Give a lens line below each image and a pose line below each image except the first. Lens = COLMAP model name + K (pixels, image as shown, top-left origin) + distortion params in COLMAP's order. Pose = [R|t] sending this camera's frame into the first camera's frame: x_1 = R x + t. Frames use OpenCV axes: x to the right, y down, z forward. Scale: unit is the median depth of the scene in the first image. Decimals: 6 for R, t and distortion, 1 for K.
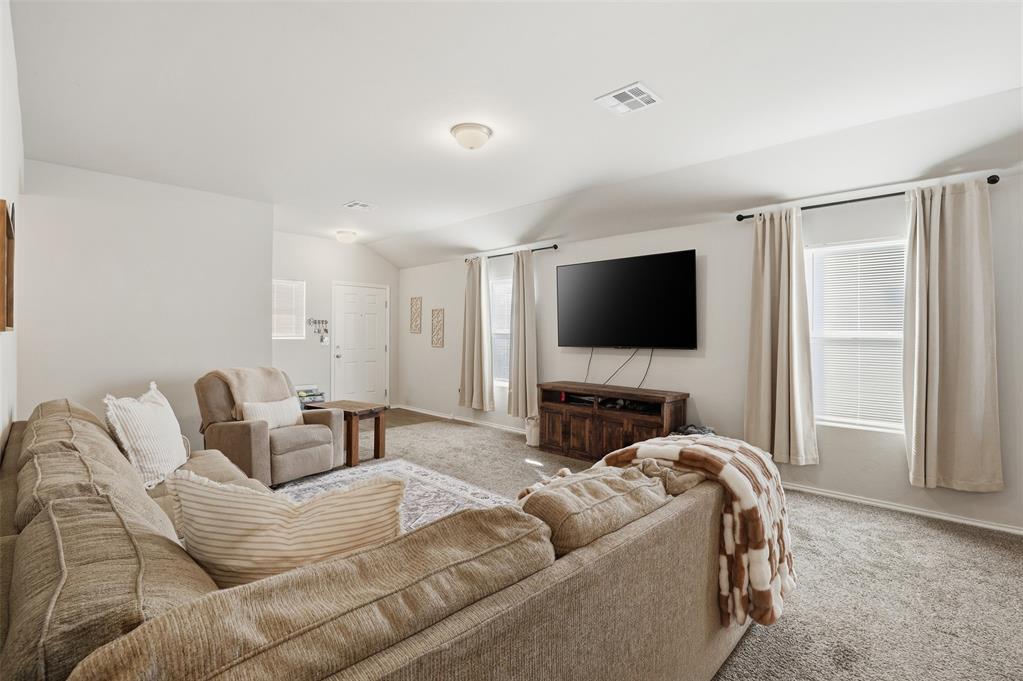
lens RADIAL K [[475.0, 0, 516.0], [0, 475.0, 339.2], [0, 0, 1]] dist [-0.000329, -0.000218]
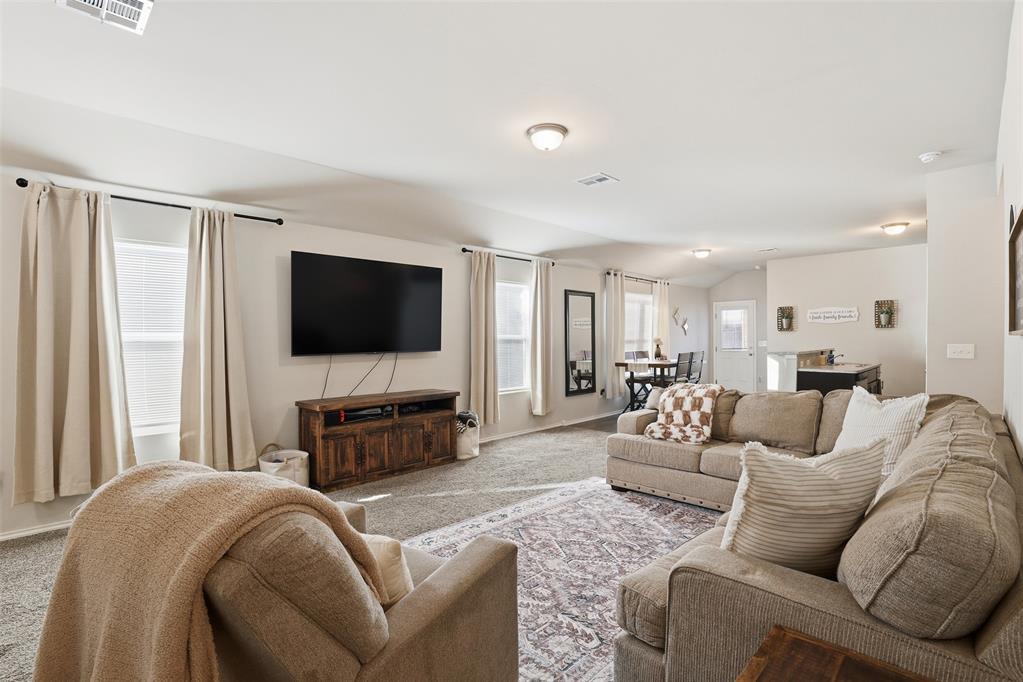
lens RADIAL K [[475.0, 0, 516.0], [0, 475.0, 339.7], [0, 0, 1]] dist [-0.000329, -0.000218]
pose [[0.030858, -0.015060, 0.999410, -0.754947], [0.019066, 0.999713, 0.014476, -0.018088], [-0.999342, 0.018609, 0.031137, 0.719851]]
